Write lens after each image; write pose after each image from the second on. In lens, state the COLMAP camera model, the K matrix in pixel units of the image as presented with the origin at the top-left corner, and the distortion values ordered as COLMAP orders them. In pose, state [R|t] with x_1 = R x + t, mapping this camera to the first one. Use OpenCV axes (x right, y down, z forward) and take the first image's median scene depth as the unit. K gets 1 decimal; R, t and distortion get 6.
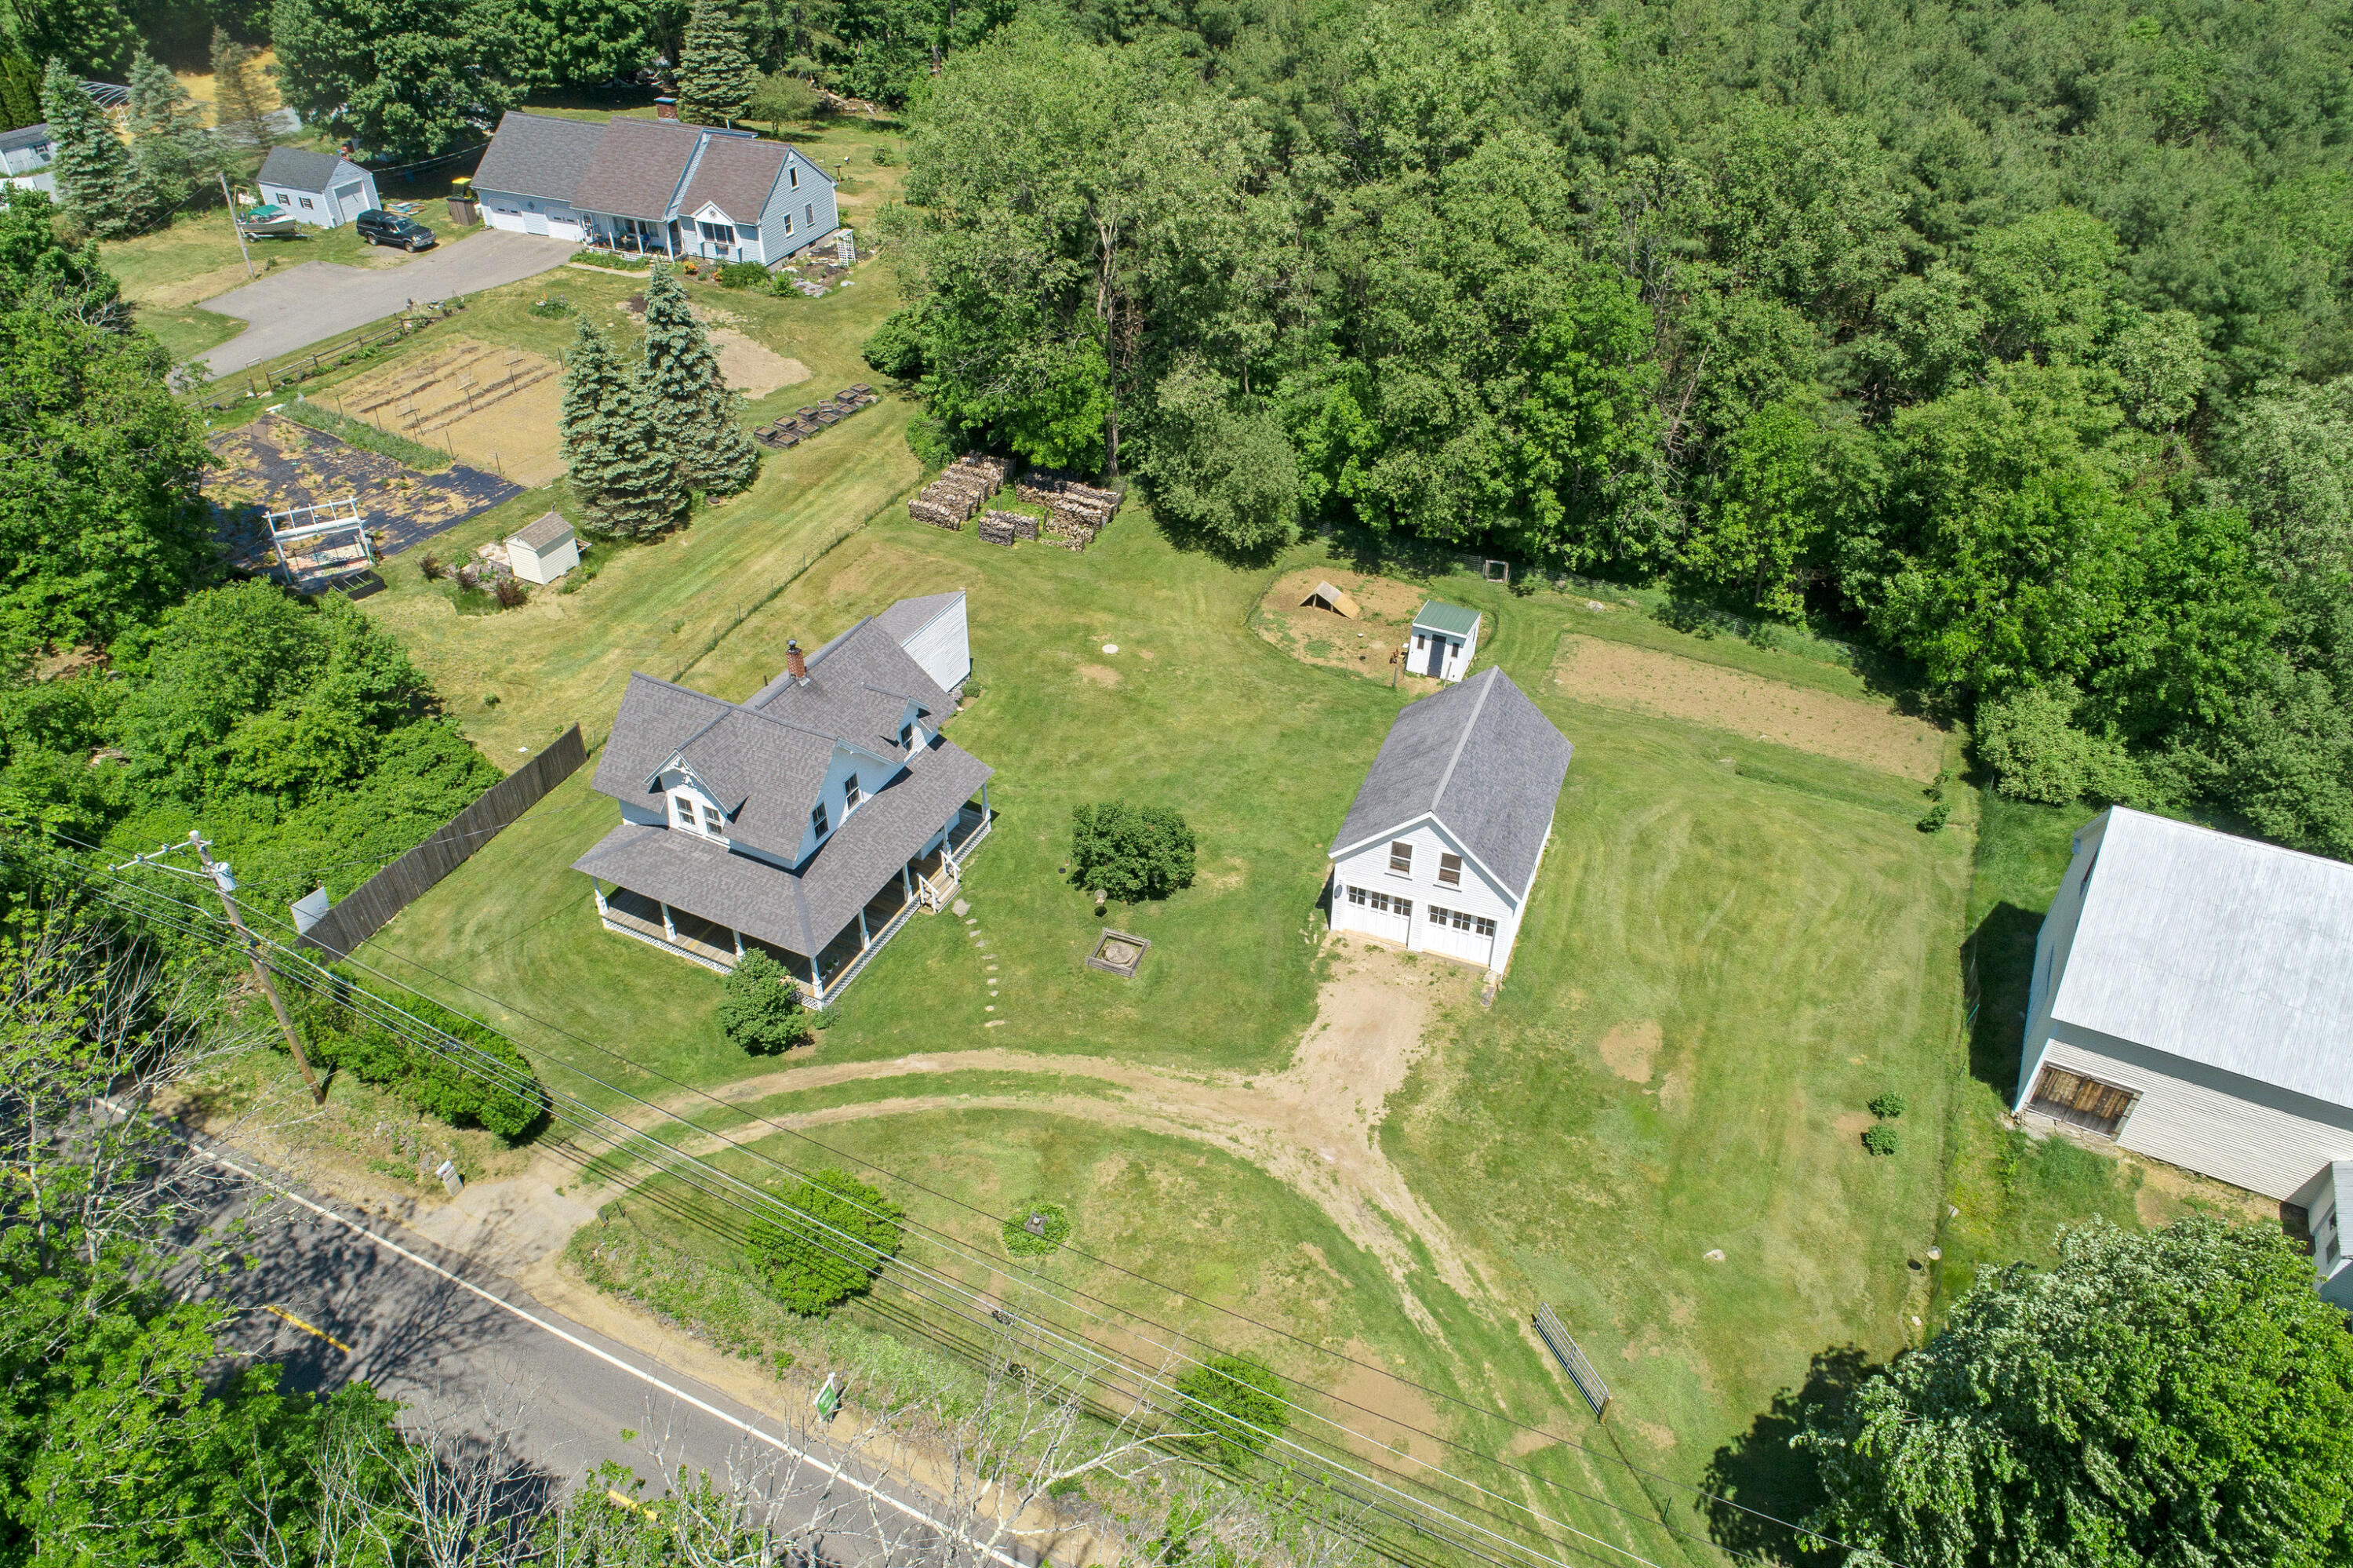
lens RADIAL K [[1583.2, 0, 1173.7], [0, 1583.2, 788.5], [0, 0, 1]] dist [-0.003653, 0.008106]
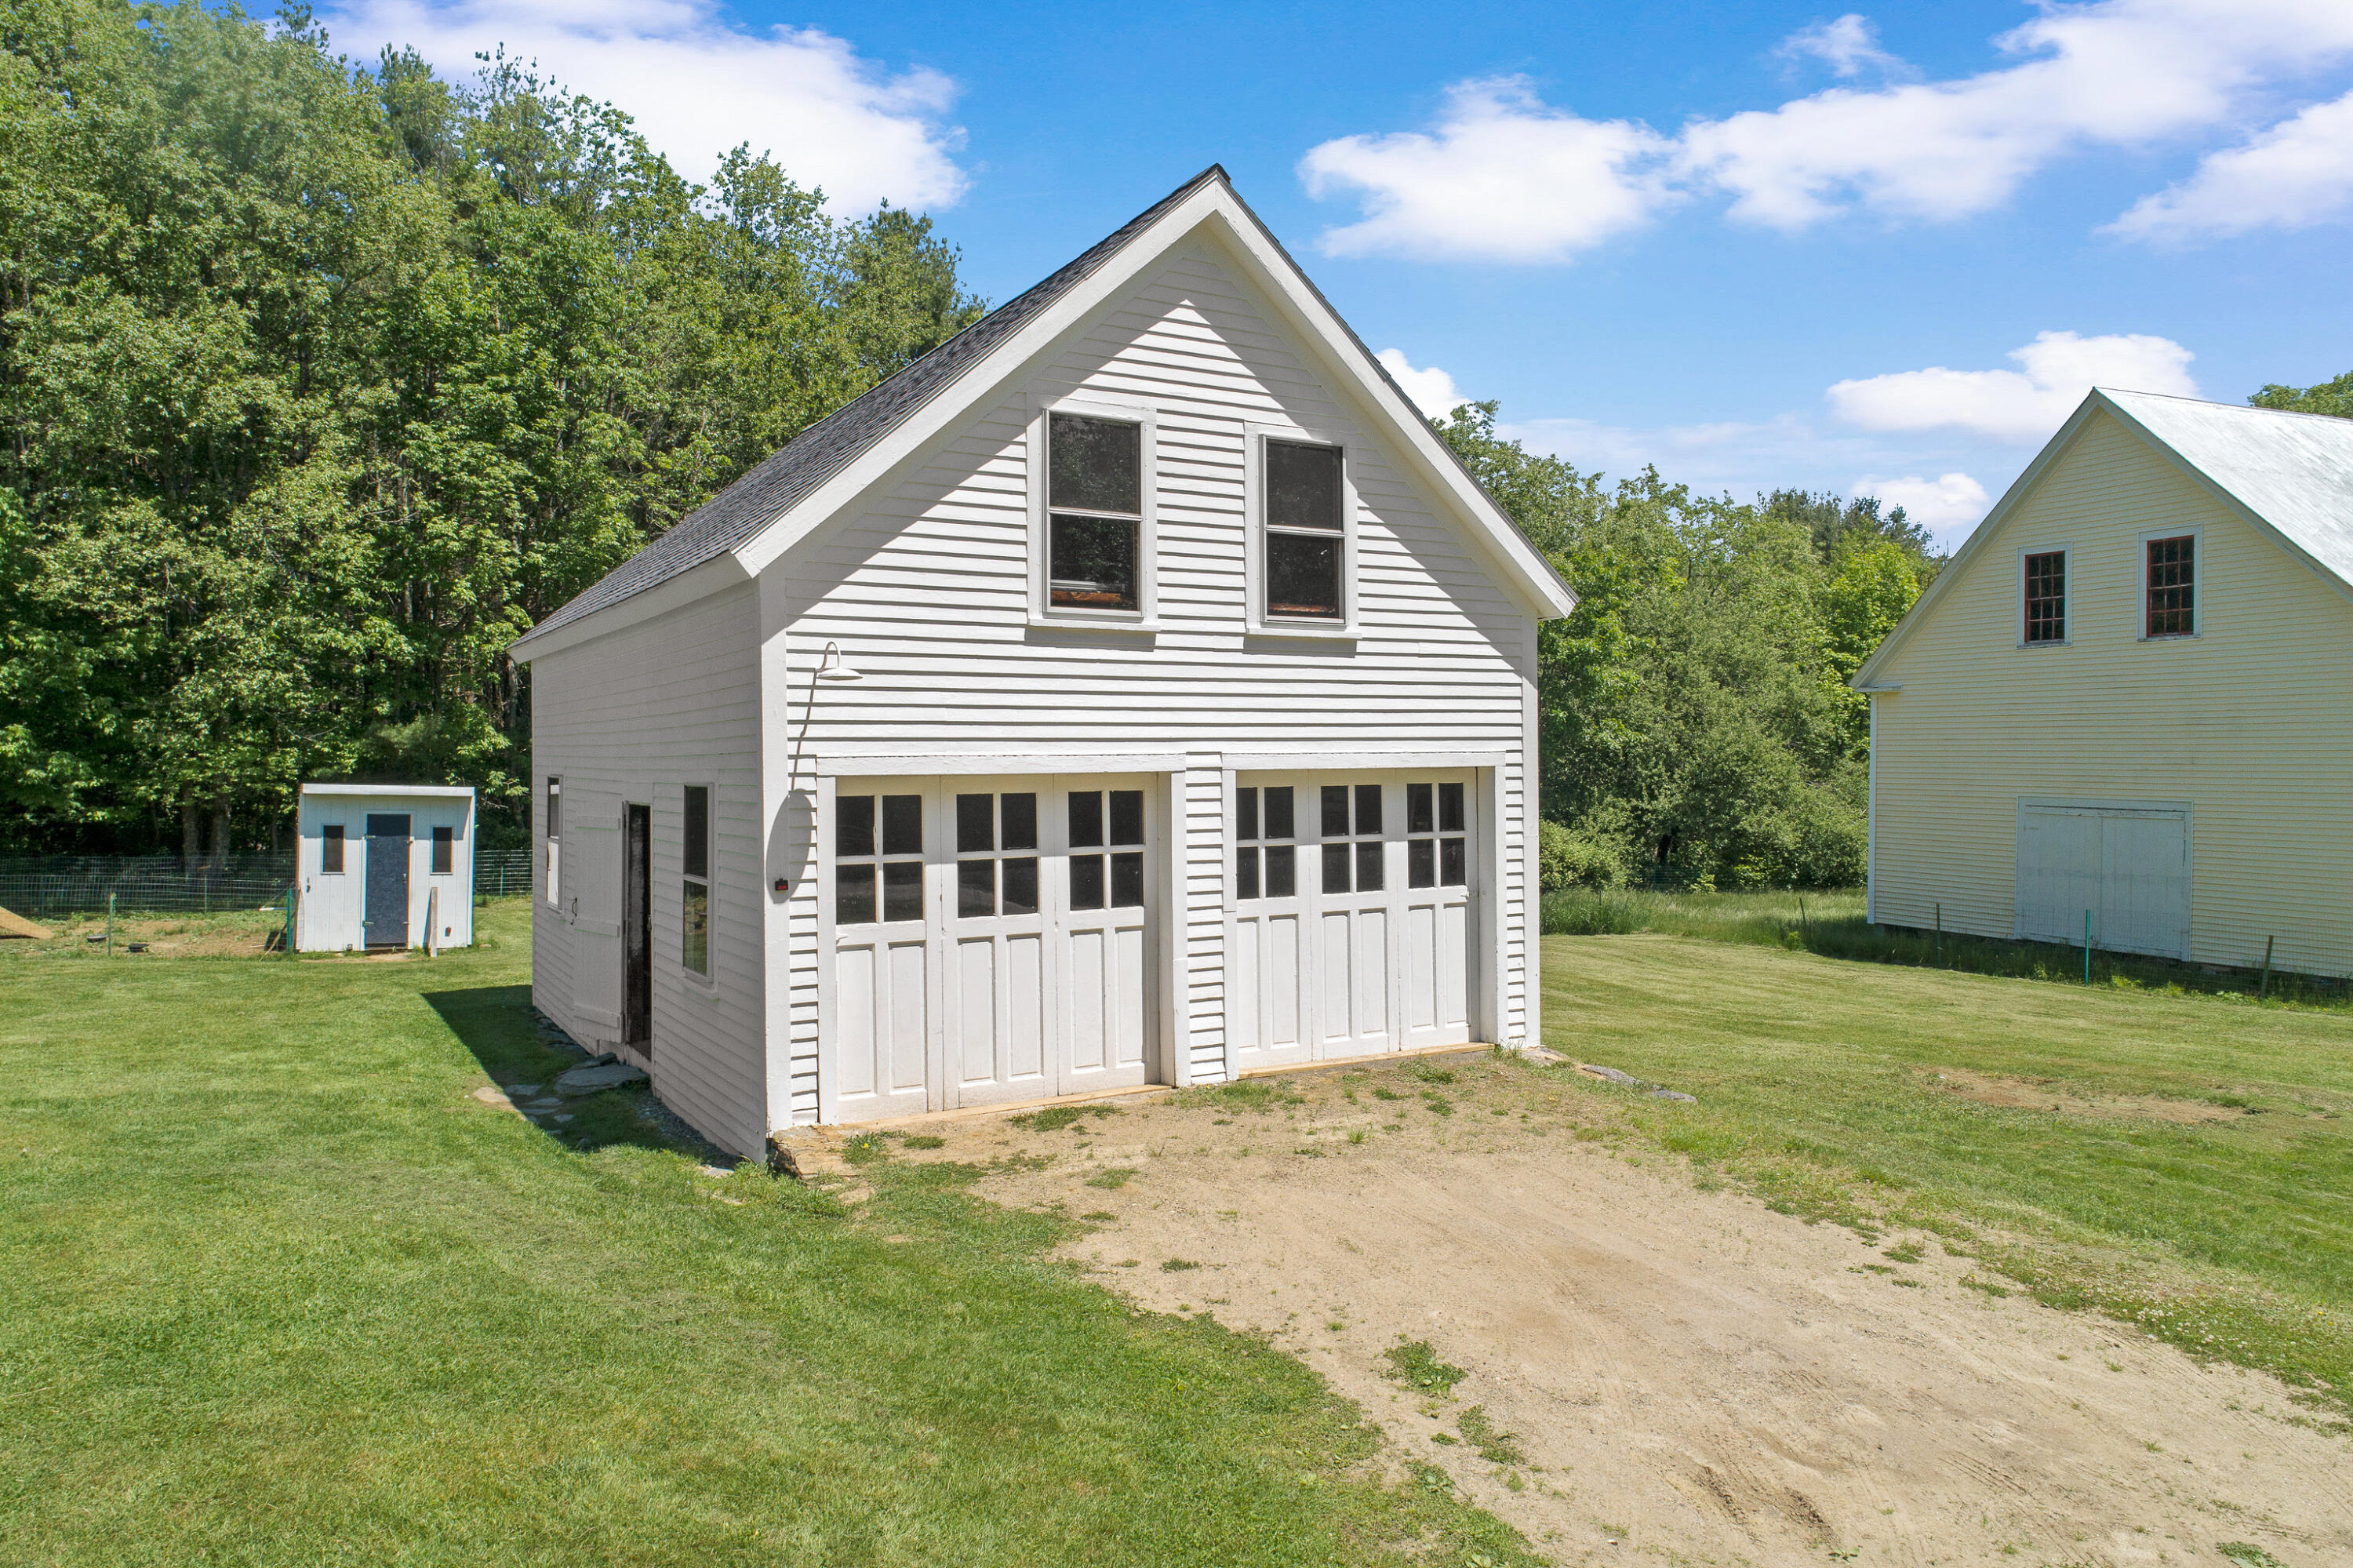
lens RADIAL K [[1583.2, 0, 1177.8], [0, 1583.2, 782.9], [0, 0, 1]] dist [-0.003653, 0.008106]
pose [[0.619409, -0.009091, 0.785016, -0.005935], [0.469057, 0.806121, -0.360769, 0.146674], [-0.629538, 0.591681, 0.503583, 0.907609]]
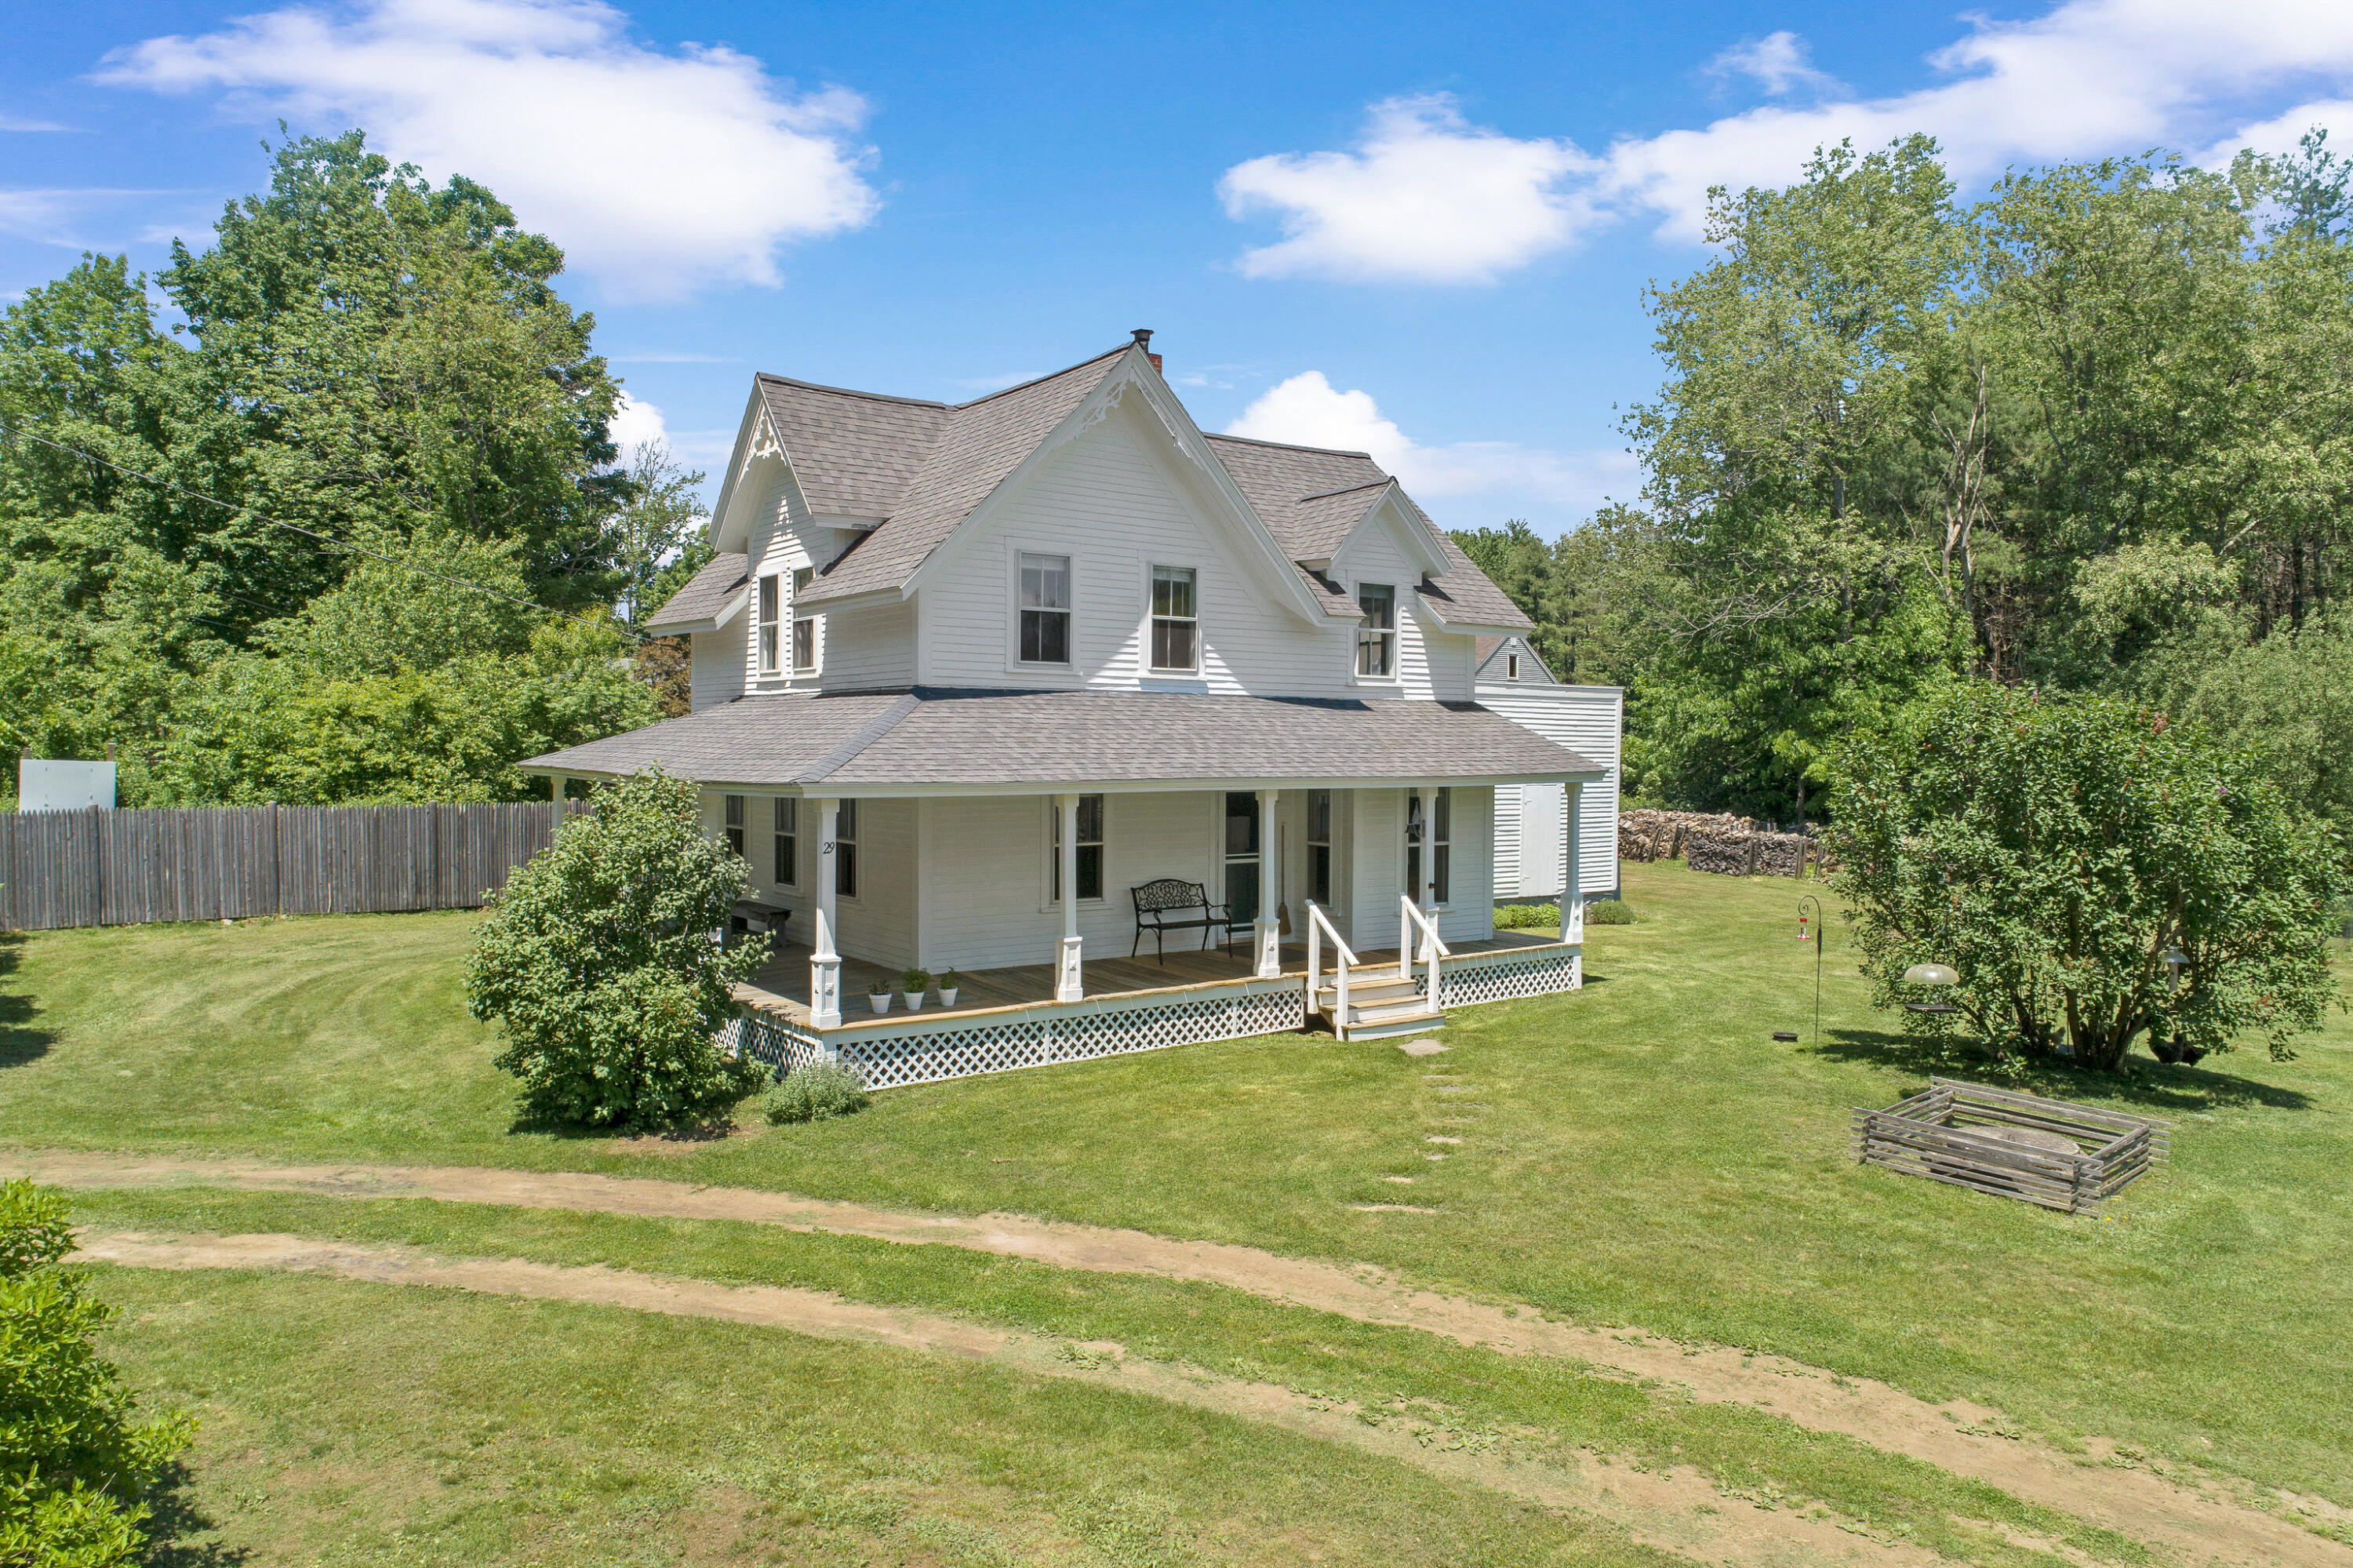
lens RADIAL K [[1583.2, 0, 1169.2], [0, 1583.2, 807.1], [0, 0, 1]] dist [-0.003653, 0.008106]
pose [[0.882130, 0.021847, -0.470499, -0.036252], [-0.285930, 0.818638, -0.498072, 0.216804], [0.374287, 0.573894, 0.728392, 0.771977]]
